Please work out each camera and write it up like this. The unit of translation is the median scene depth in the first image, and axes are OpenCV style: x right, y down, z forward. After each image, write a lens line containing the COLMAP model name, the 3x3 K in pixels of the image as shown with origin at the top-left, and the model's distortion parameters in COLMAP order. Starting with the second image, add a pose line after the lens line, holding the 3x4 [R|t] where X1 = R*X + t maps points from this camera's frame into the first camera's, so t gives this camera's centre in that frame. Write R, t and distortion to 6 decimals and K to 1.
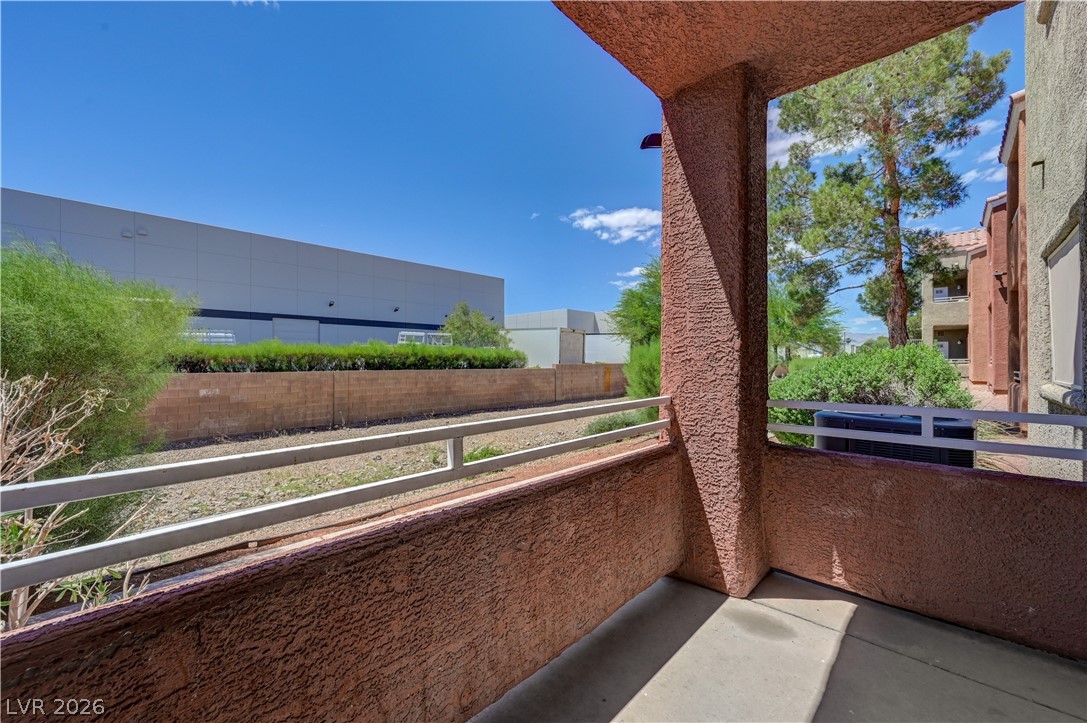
lens RADIAL K [[434.4, 0, 551.8], [0, 434.4, 358.2], [0, 0, 1]] dist [-0.004592, 0.002147]
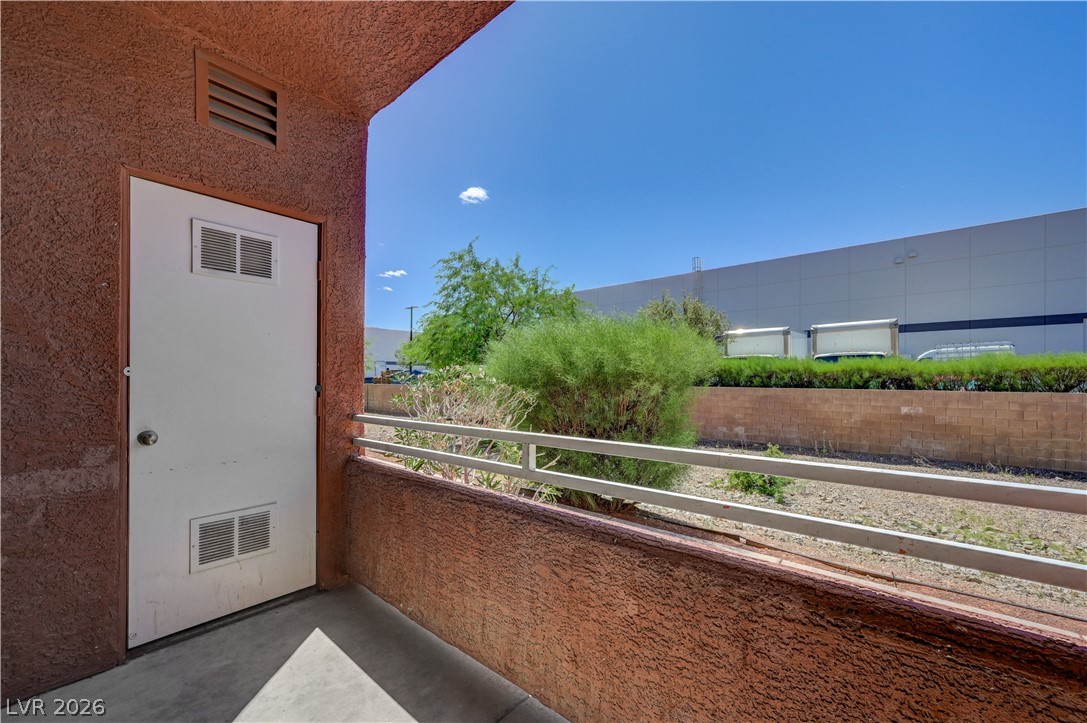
lens RADIAL K [[434.4, 0, 543.3], [0, 434.4, 376.1], [0, 0, 1]] dist [-0.004592, 0.002147]
pose [[0.031763, -0.002640, -0.999492, 0.190939], [0.005419, 0.999982, -0.002469, 0.001057], [0.999481, -0.005337, 0.031777, 0.202904]]
